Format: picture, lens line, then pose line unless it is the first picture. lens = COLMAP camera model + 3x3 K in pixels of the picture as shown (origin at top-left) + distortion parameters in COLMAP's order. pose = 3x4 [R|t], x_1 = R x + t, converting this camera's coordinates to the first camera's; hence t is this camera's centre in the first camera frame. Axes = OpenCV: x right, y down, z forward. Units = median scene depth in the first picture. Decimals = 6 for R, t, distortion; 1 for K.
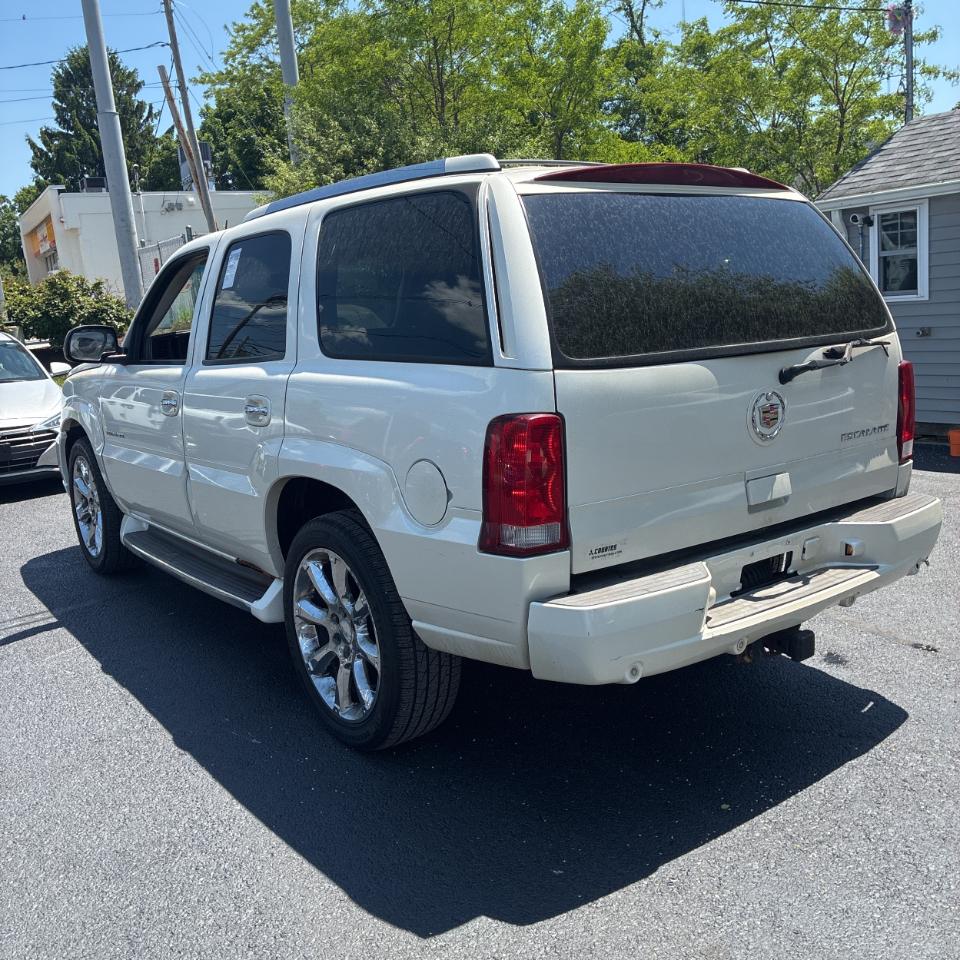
lens RADIAL K [[956.6, 0, 478.3], [0, 956.6, 460.2], [0, 0, 1]] dist [0.035794, -0.010660]
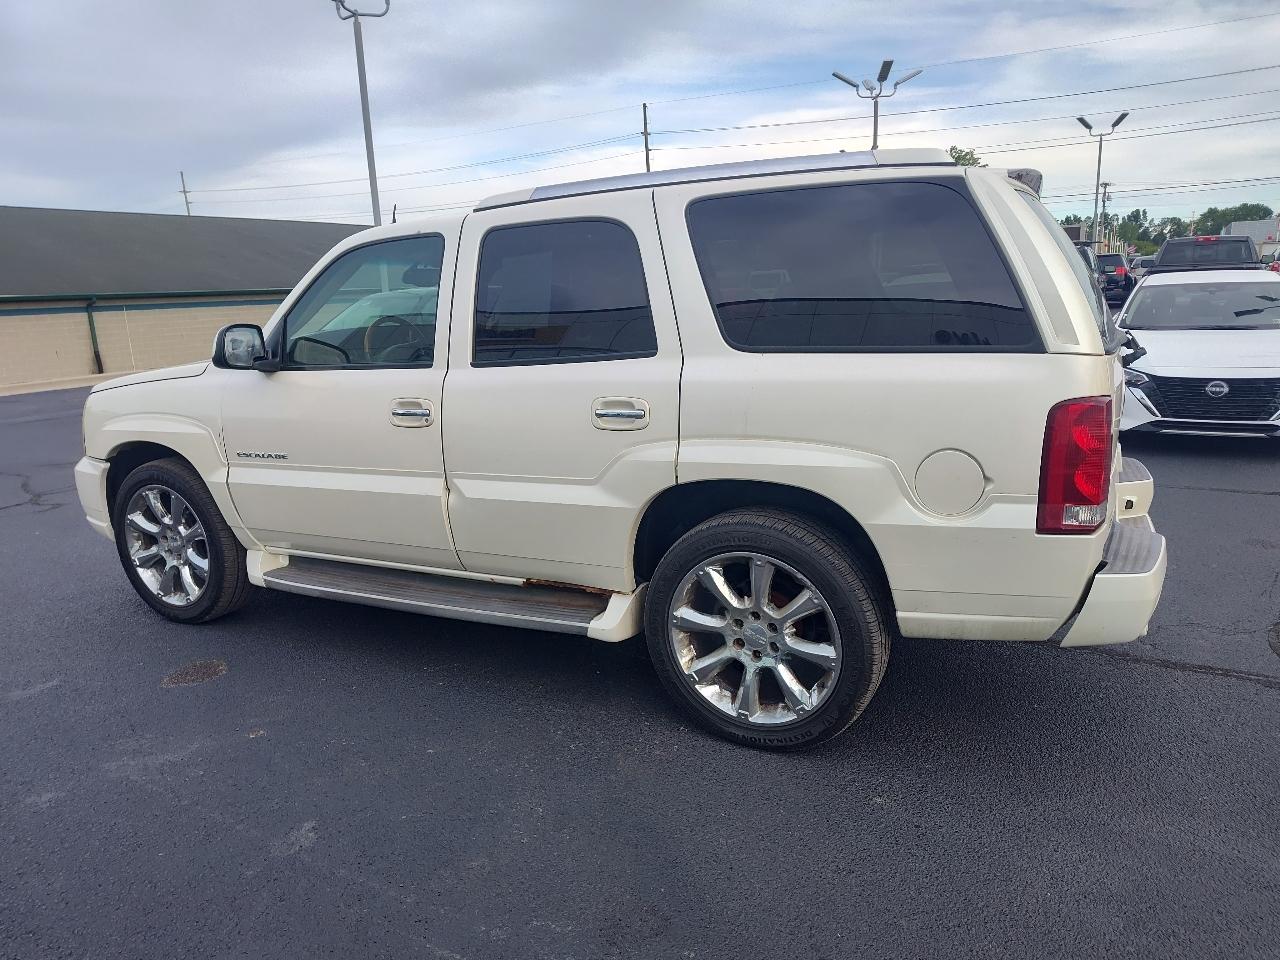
lens RADIAL K [[851.9, 0, 634.7], [0, 851.9, 488.2], [0, 0, 1]] dist [0.019478, -0.001663]
pose [[0.899080, -0.082808, 0.429881, -0.639473], [0.066119, 0.996369, 0.053645, -0.026588], [-0.432762, -0.019808, 0.901291, 0.287159]]
